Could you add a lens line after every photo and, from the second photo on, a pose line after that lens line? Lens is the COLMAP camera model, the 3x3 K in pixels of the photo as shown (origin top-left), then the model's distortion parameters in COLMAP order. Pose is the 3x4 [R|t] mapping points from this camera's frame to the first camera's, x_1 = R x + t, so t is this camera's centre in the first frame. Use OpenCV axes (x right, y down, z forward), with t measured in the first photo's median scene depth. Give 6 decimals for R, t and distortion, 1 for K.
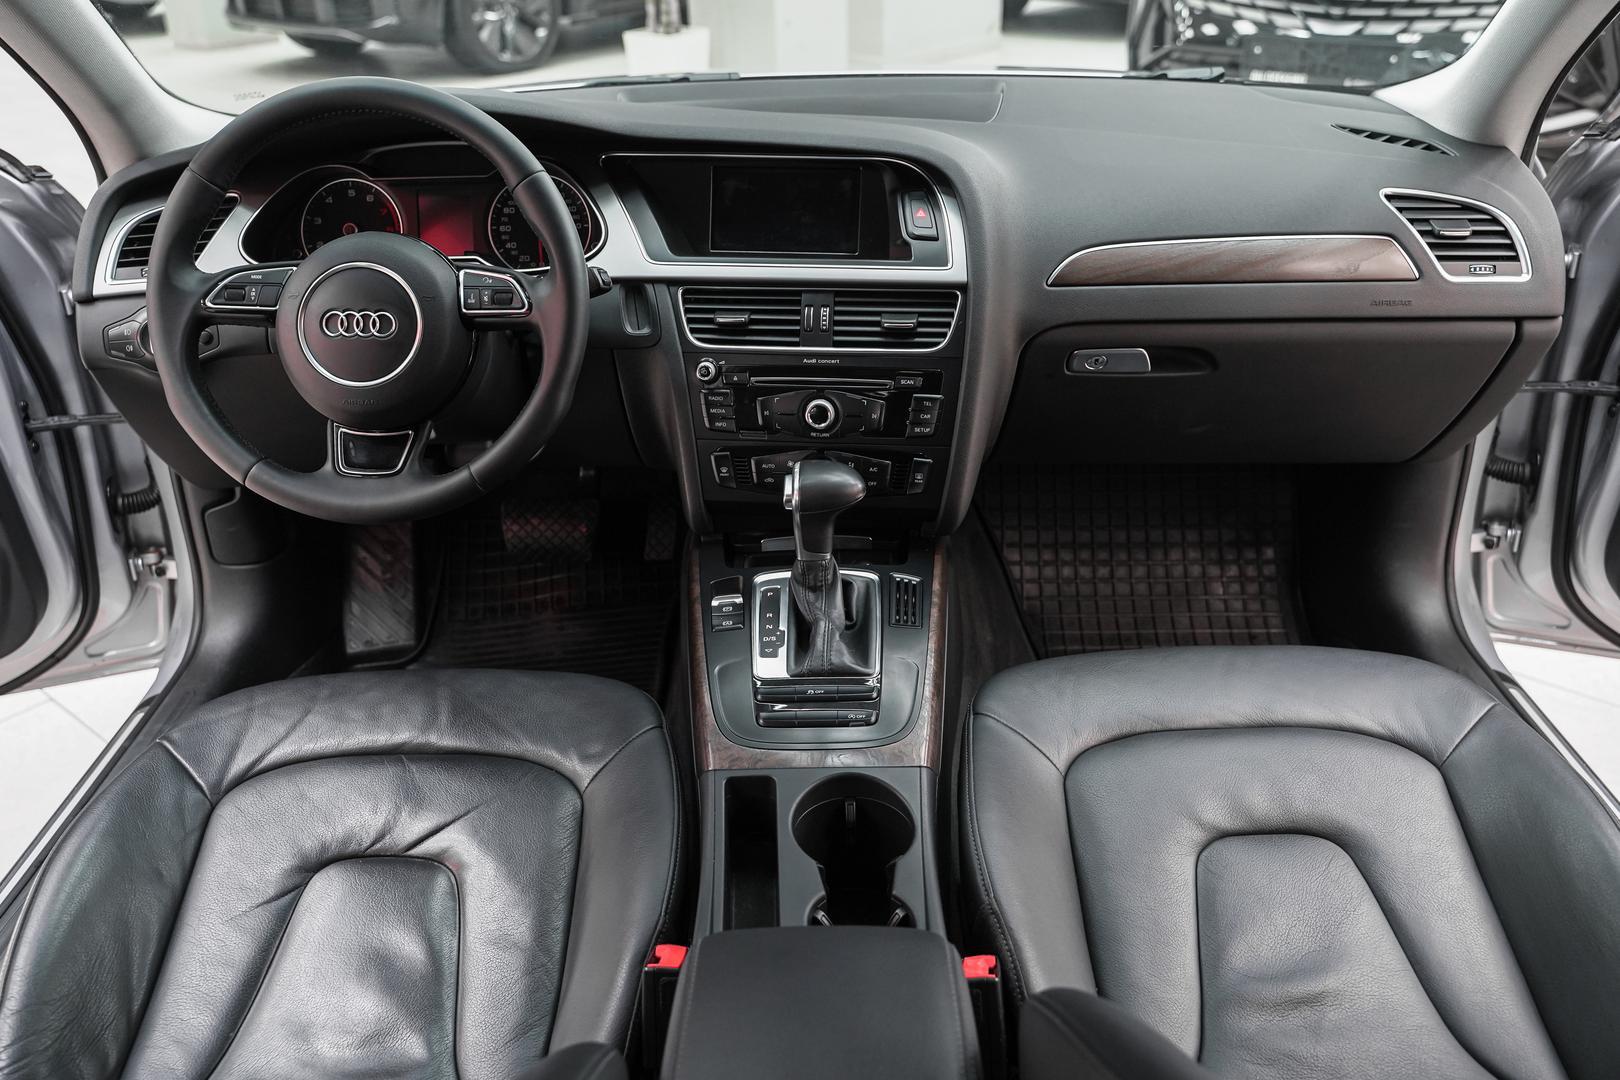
lens RADIAL K [[1313.2, 0, 793.6], [0, 1313.2, 535.6], [0, 0, 1]] dist [-0.006470, -0.003929]
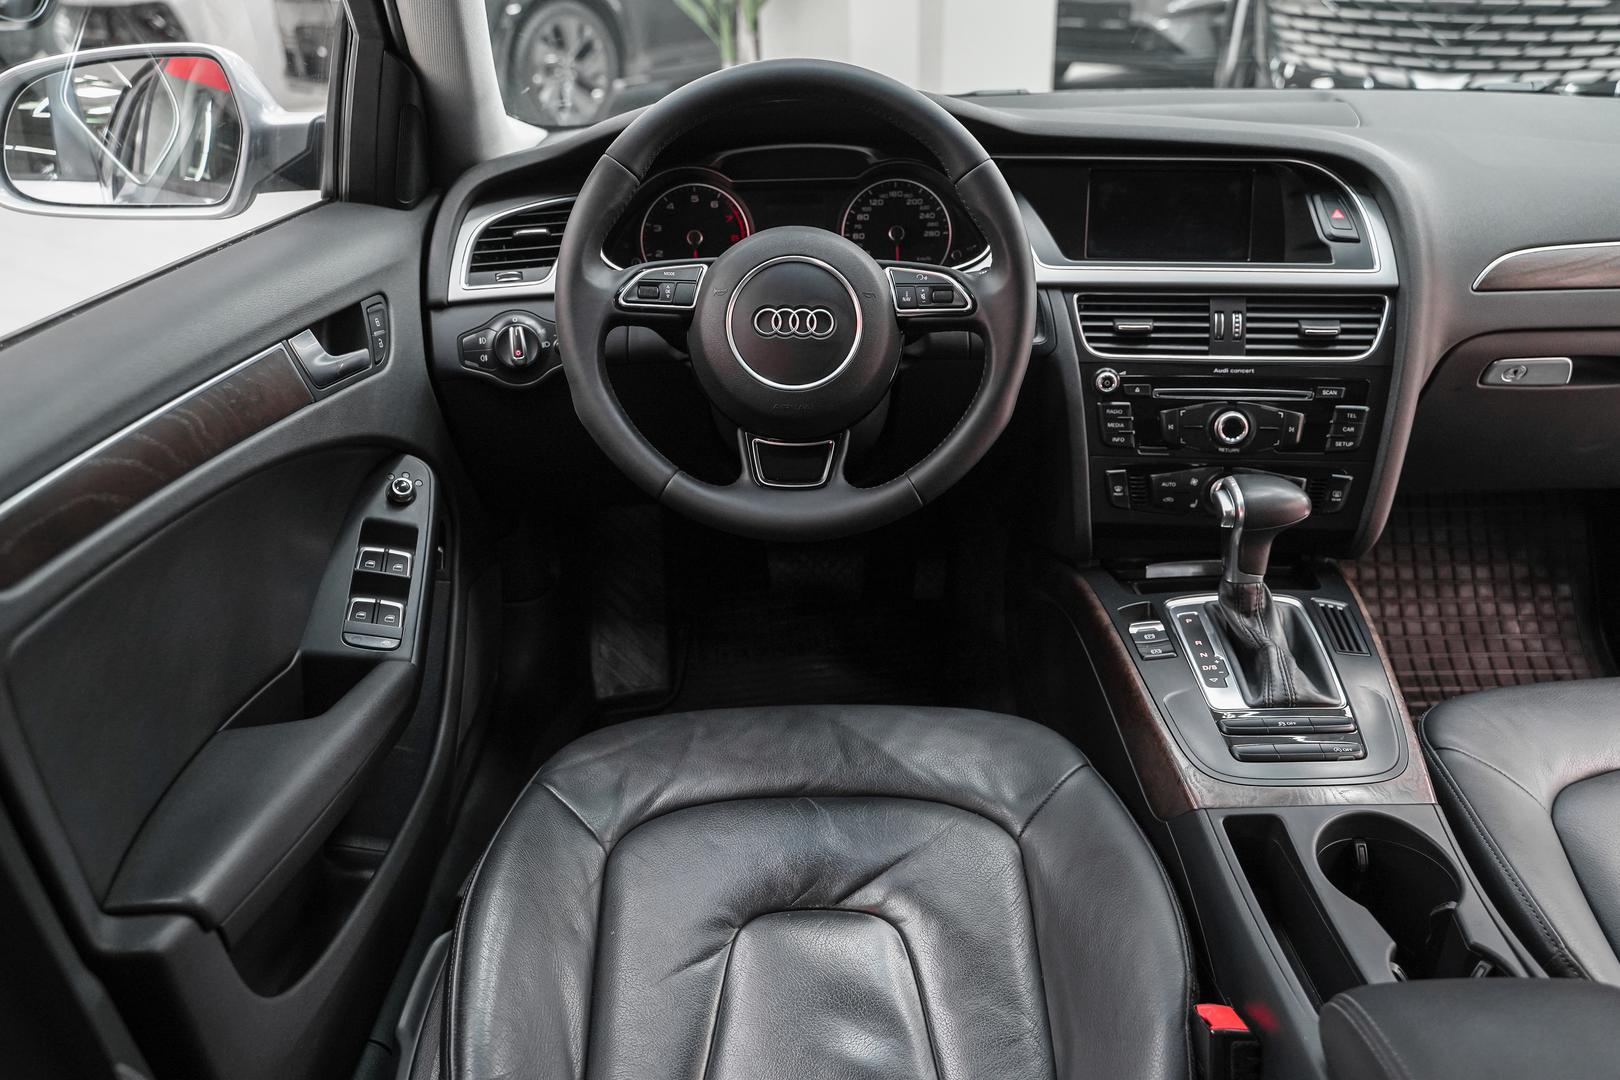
lens RADIAL K [[1313.2, 0, 804.7], [0, 1313.2, 540.1], [0, 0, 1]] dist [-0.006470, -0.003929]
pose [[0.999966, -0.002203, 0.007954, -0.290292], [0.002575, 0.998887, -0.047087, 0.030099], [-0.007841, 0.047106, 0.998859, 0.077574]]
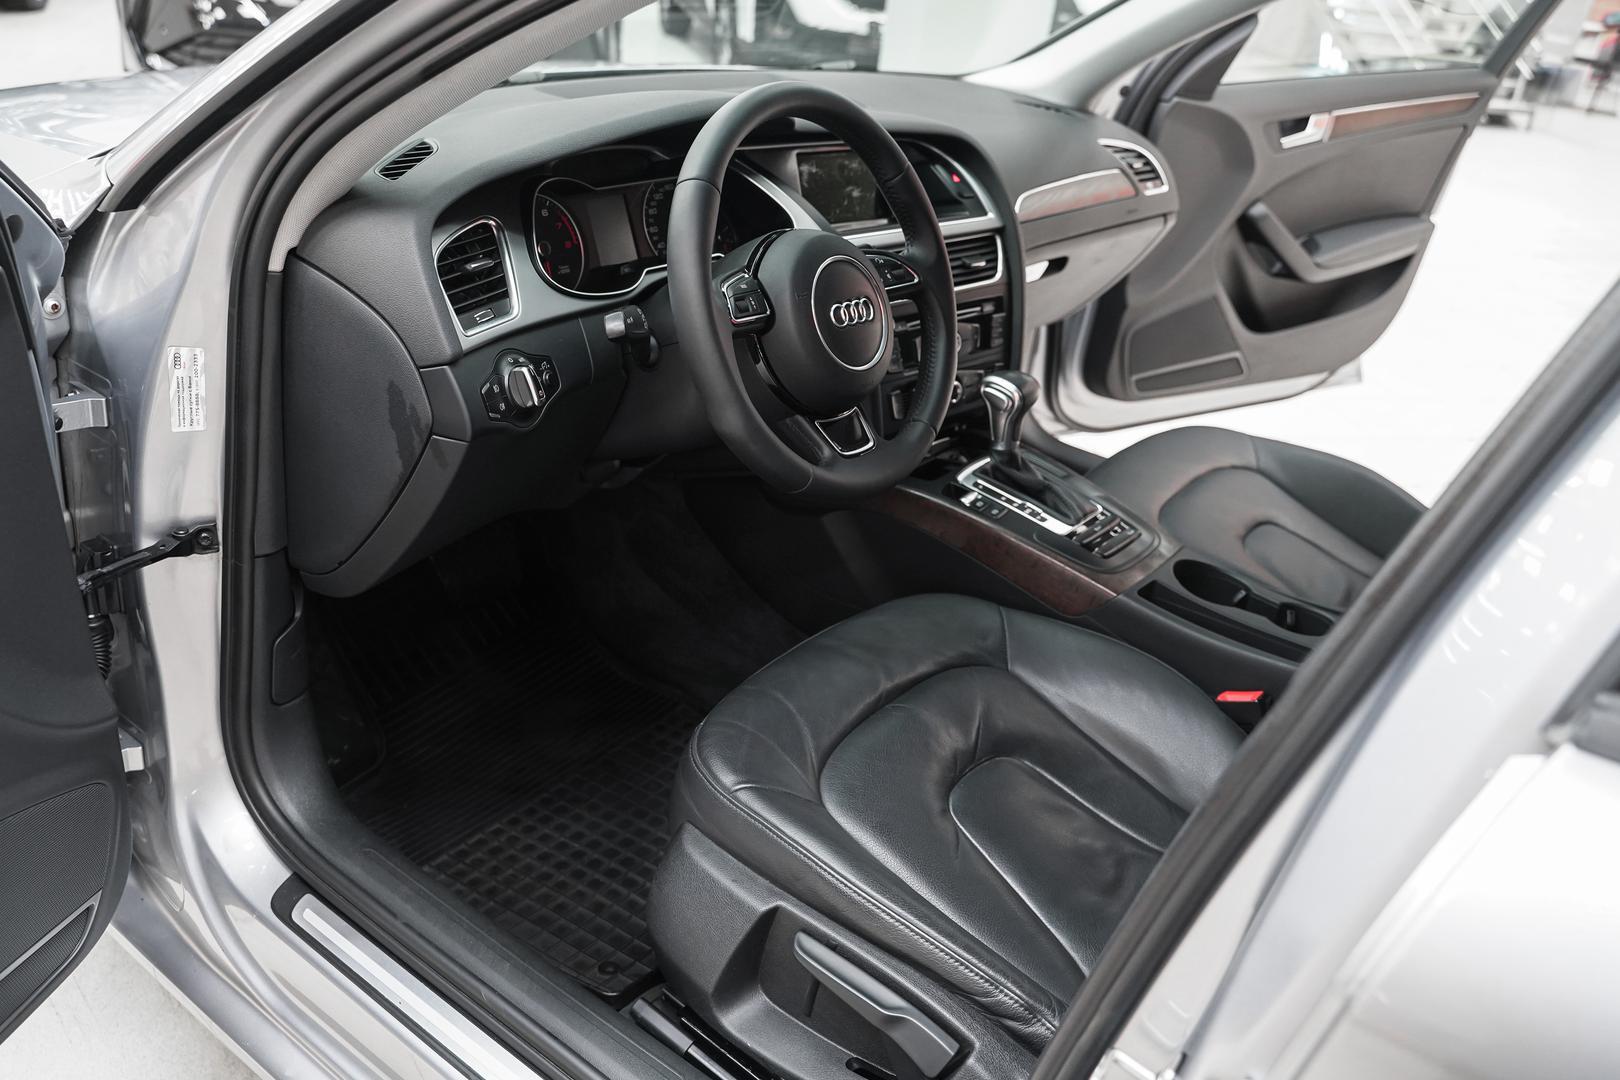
lens RADIAL K [[1313.2, 0, 806.2], [0, 1313.2, 543.2], [0, 0, 1]] dist [-0.006470, -0.003929]
pose [[0.591143, -0.285024, 0.754527, -1.070880], [0.268901, 0.951605, 0.148797, -0.134141], [-0.760423, 0.114933, 0.639177, 0.318375]]
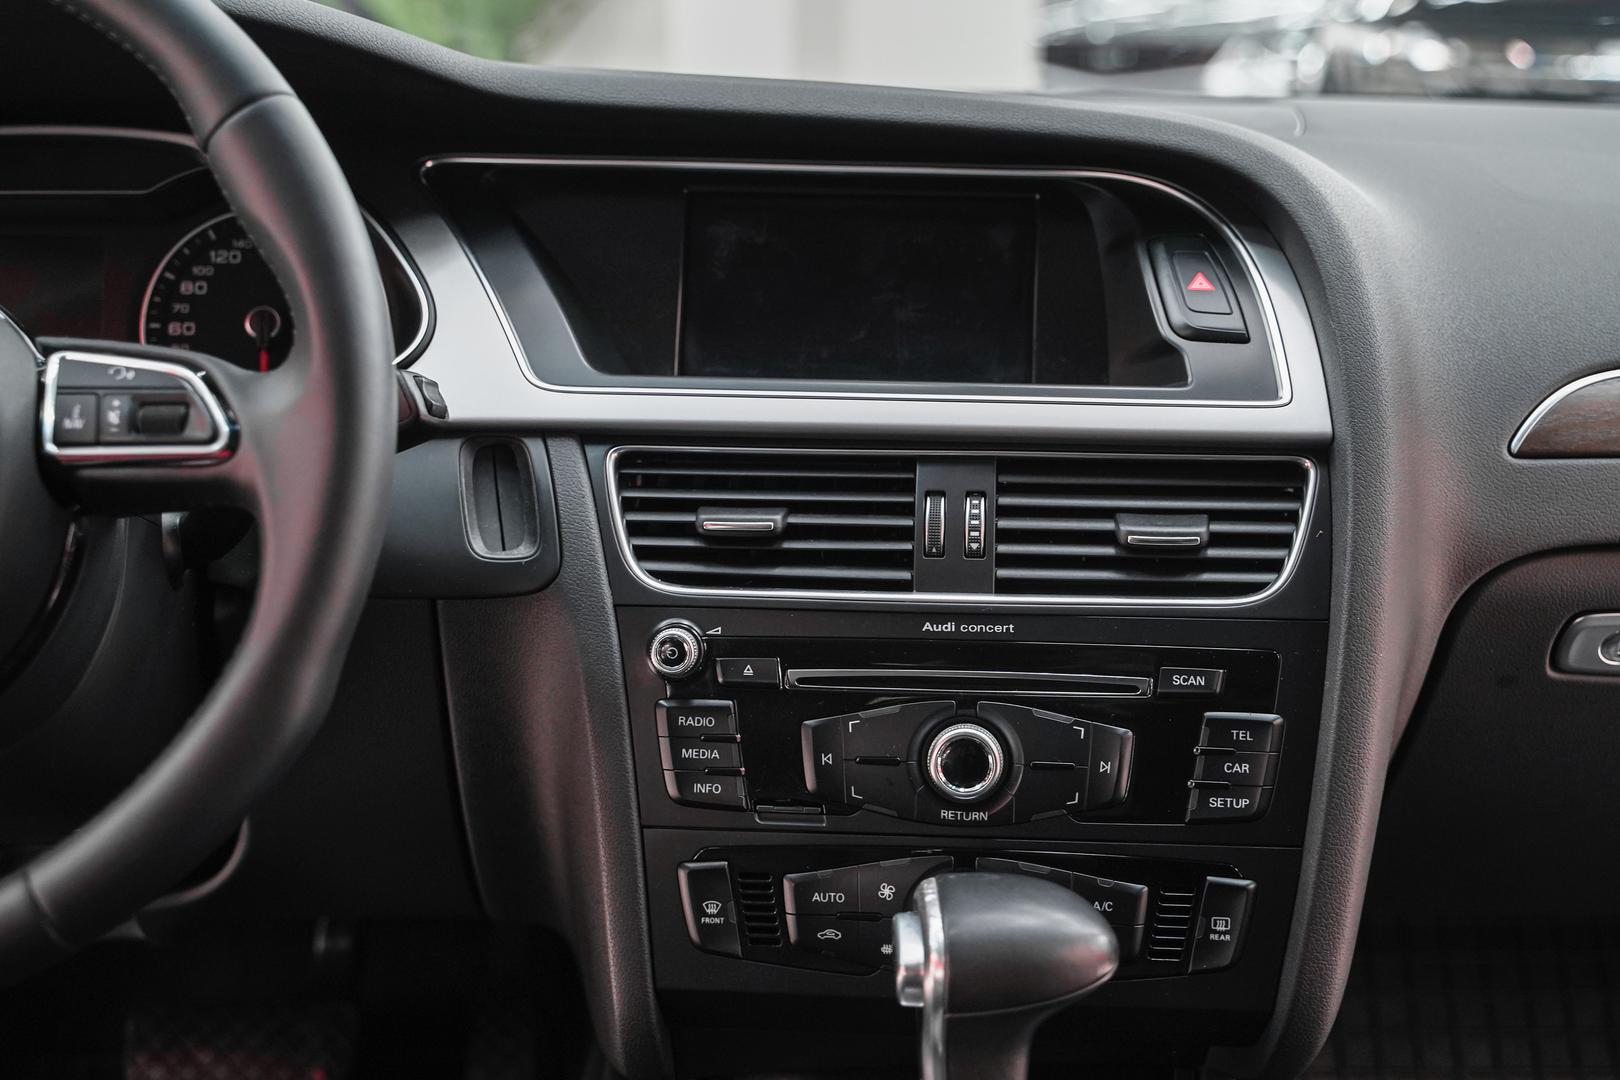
lens RADIAL K [[2210.0, 0, 812.2], [0, 2210.0, 530.8], [0, 0, 1]] dist [0.008094, 0.000000]
pose [[0.997731, 0.016093, 0.065380, -0.069766], [0.000882, 0.967811, -0.251675, 0.006513], [-0.067326, 0.251162, 0.965601, 0.350460]]
